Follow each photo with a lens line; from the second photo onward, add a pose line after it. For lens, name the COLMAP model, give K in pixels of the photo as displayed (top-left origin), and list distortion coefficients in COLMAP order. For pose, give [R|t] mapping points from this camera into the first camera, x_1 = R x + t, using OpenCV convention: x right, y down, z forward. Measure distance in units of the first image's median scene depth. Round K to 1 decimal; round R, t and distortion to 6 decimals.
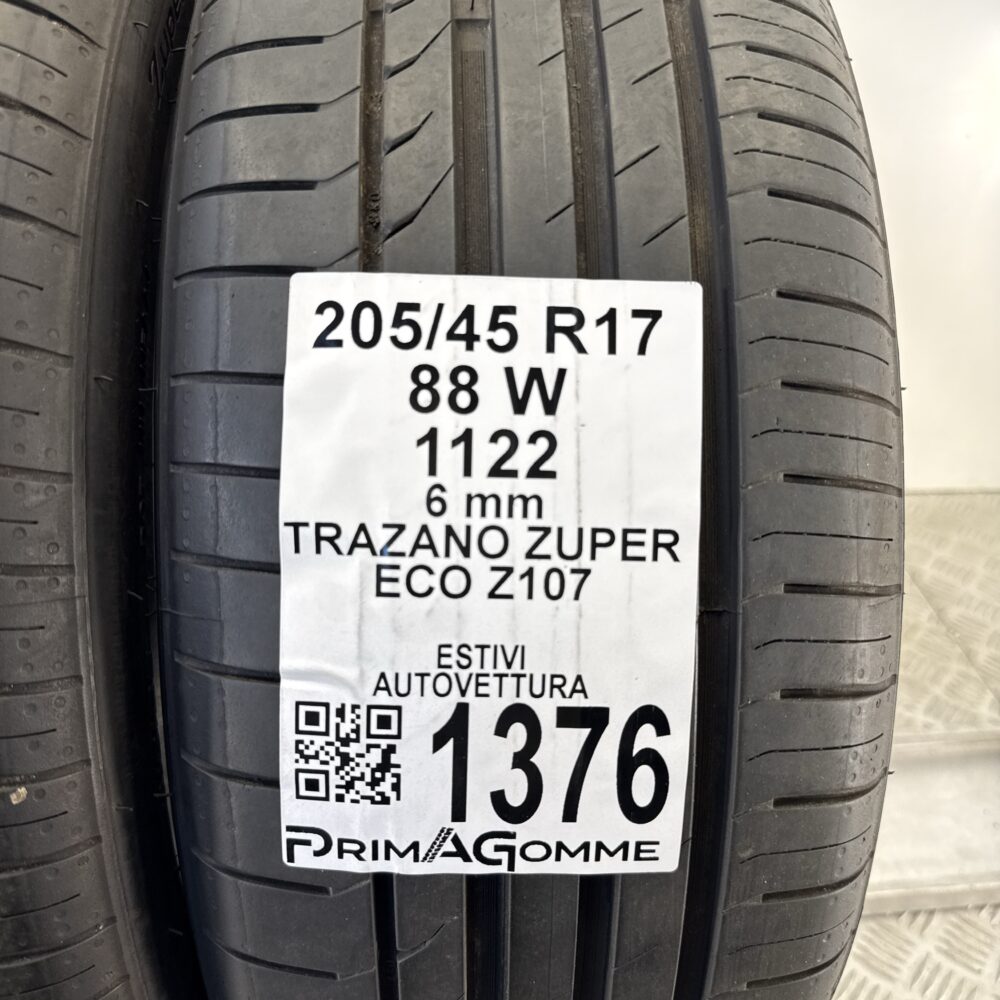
lens RADIAL K [[967.8, 0, 500.3], [0, 967.8, 512.9], [0, 0, 1]] dist [0.159470, -0.388931]
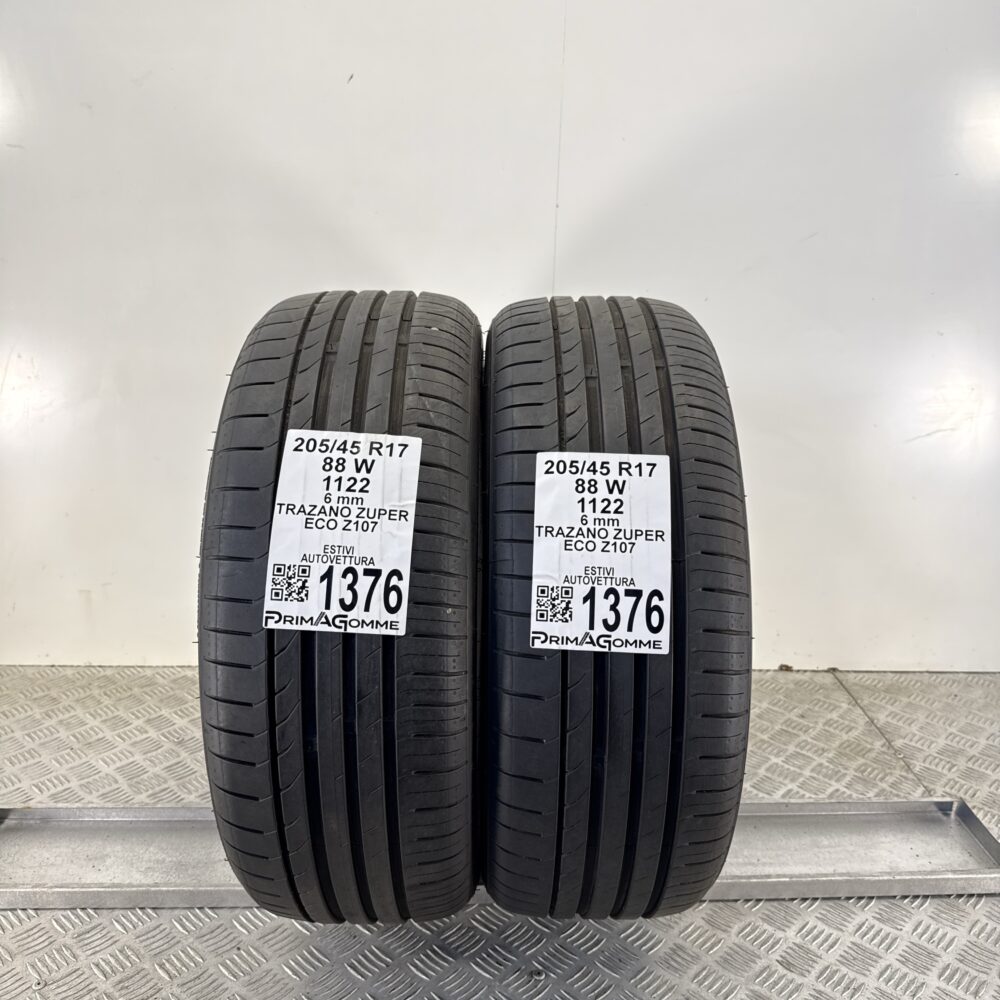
lens RADIAL K [[967.8, 0, 500.3], [0, 967.8, 512.9], [0, 0, 1]] dist [0.159470, -0.388931]
pose [[0.998984, 0.004029, -0.044895, -0.189949], [-0.016648, 0.958551, -0.284436, 0.827314], [0.041888, 0.284894, 0.957643, -1.927351]]
